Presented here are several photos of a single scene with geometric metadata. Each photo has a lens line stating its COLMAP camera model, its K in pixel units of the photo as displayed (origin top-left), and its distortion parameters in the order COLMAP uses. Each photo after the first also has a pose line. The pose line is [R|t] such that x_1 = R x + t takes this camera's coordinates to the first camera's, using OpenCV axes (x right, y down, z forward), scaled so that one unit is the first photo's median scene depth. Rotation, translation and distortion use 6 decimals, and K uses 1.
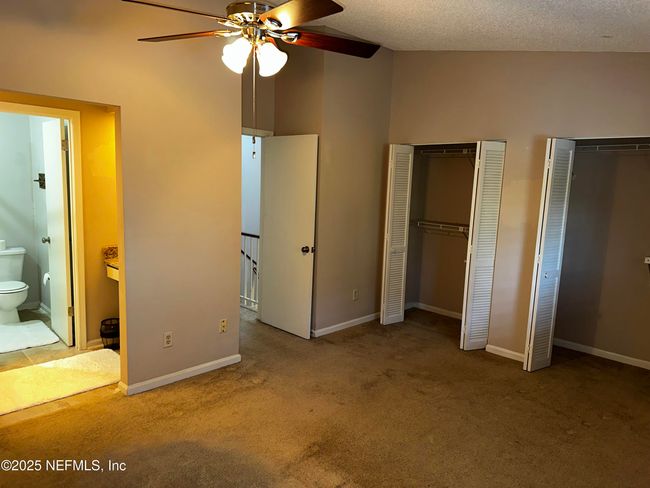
lens RADIAL K [[448.7, 0, 323.7], [0, 448.7, 245.5], [0, 0, 1]] dist [0.011734, 0.000339]
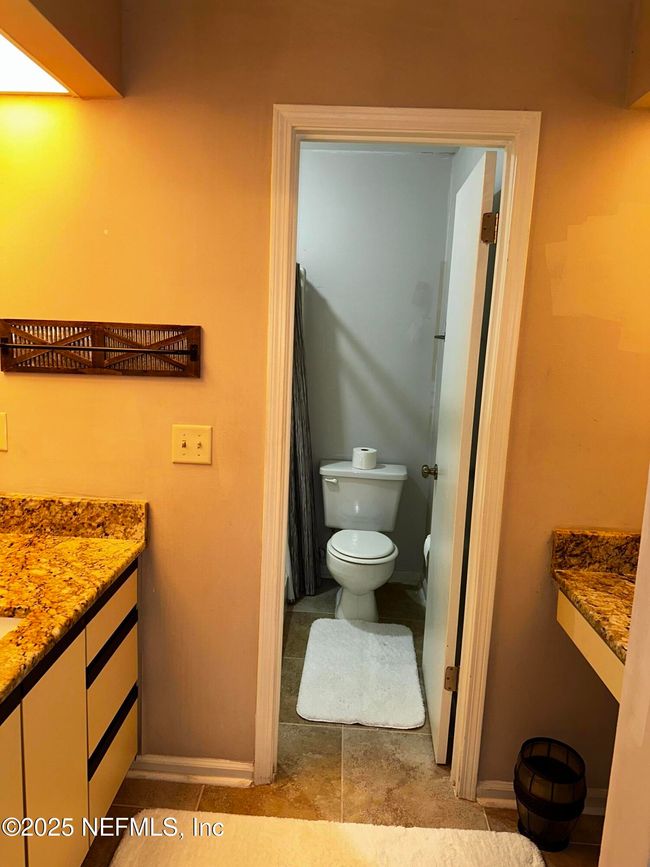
lens RADIAL K [[598.5, 0, 321.7], [0, 598.5, 429.8], [0, 0, 1]] dist [0.011734, 0.000339]
pose [[0.673096, 0.112081, -0.731013, -0.289561], [-0.108967, 0.992691, 0.051868, -0.073527], [0.731483, 0.044744, 0.680390, 0.567569]]
